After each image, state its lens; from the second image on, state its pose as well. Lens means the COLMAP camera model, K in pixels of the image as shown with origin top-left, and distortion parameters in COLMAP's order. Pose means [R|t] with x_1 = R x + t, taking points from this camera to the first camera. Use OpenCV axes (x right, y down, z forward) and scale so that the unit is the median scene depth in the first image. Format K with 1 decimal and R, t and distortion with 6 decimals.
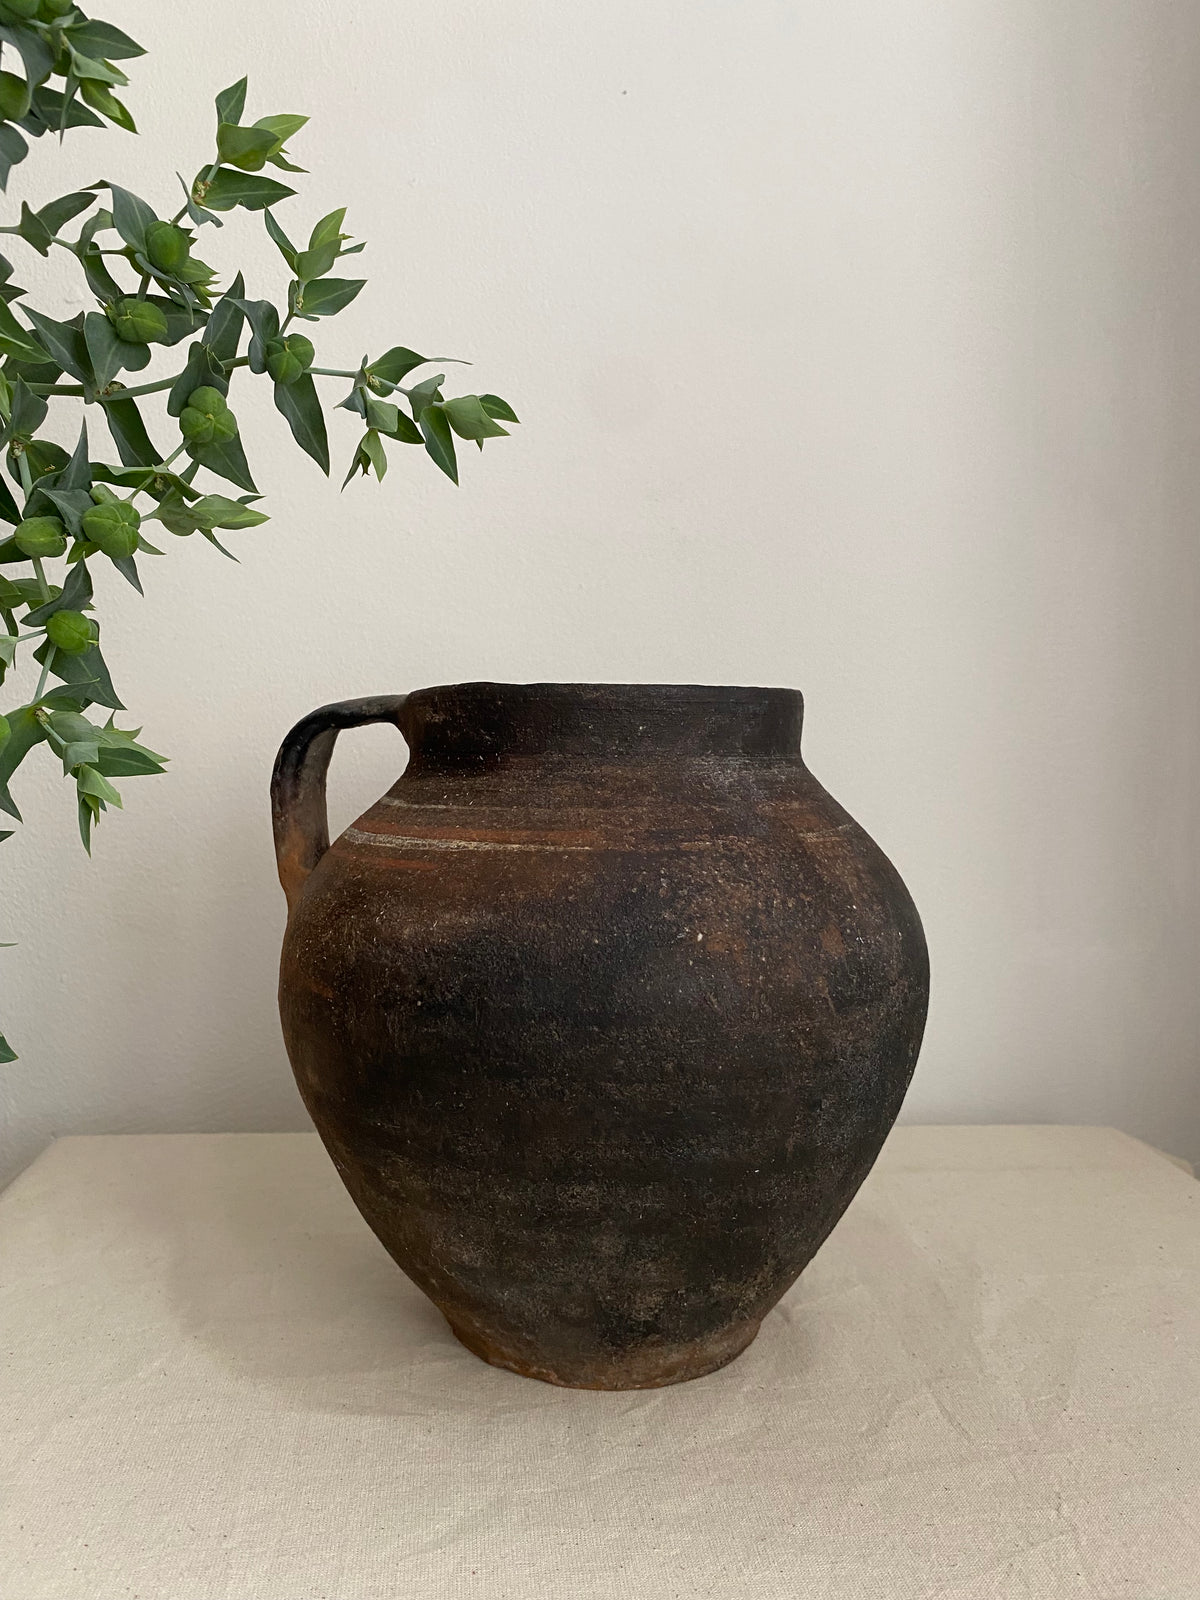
lens RADIAL K [[1271.0, 0, 601.3], [0, 1271.0, 767.0], [0, 0, 1]] dist [-0.027053, -0.006445]
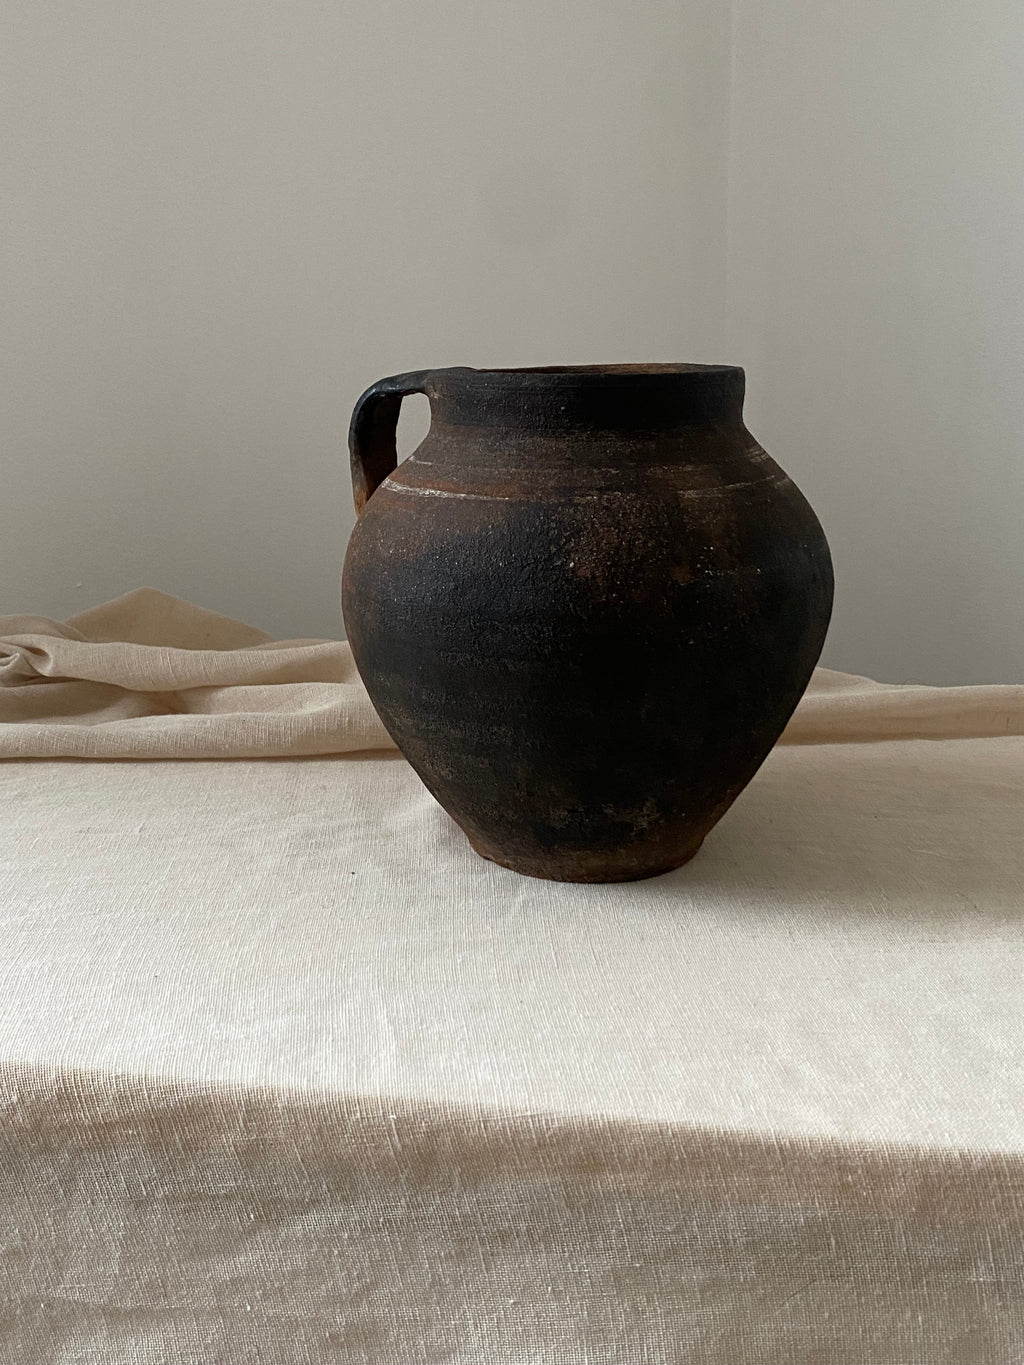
lens RADIAL K [[1546.4, 0, 471.4], [0, 1546.4, 679.8], [0, 0, 1]] dist [0.128566, -0.049883]
pose [[0.924431, 0.080423, -0.372773, 0.597478], [0.000790, 0.977104, 0.212762, -0.104024], [0.381349, -0.196978, 0.903201, -0.606397]]
